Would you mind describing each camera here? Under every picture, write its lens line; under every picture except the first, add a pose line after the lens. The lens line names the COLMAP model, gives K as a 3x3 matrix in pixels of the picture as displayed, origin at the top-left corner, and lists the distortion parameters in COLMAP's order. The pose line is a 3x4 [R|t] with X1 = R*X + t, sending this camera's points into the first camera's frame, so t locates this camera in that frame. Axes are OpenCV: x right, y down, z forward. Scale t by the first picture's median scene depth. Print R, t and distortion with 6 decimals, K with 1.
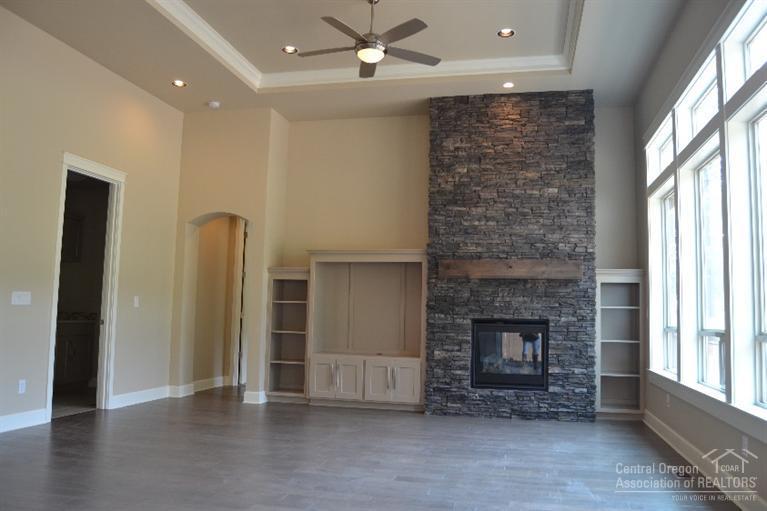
lens RADIAL K [[621.0, 0, 383.5], [0, 621.0, 255.5], [0, 0, 1]] dist [-0.067200, -0.000991]
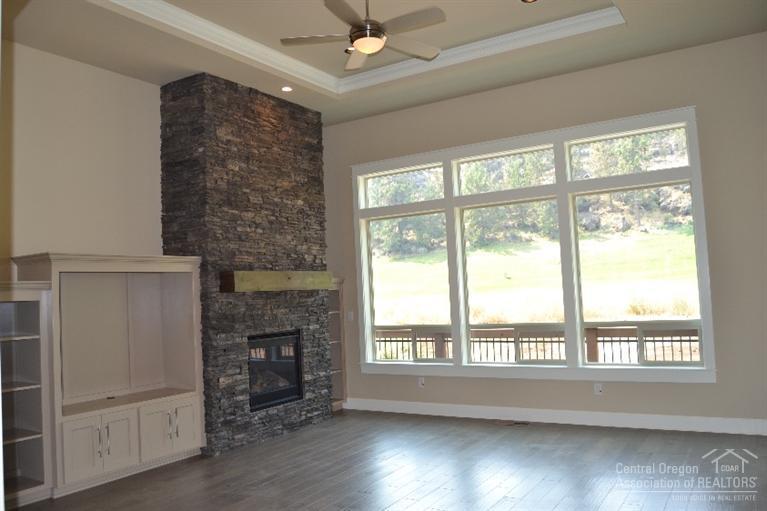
lens RADIAL K [[621.0, 0, 383.5], [0, 621.0, 255.5], [0, 0, 1]] dist [-0.067200, -0.000991]
pose [[0.329027, 0.018159, 0.944146, -0.642206], [-0.034884, 0.999366, -0.007065, -0.014988], [-0.943676, -0.030611, 0.329452, 0.523409]]
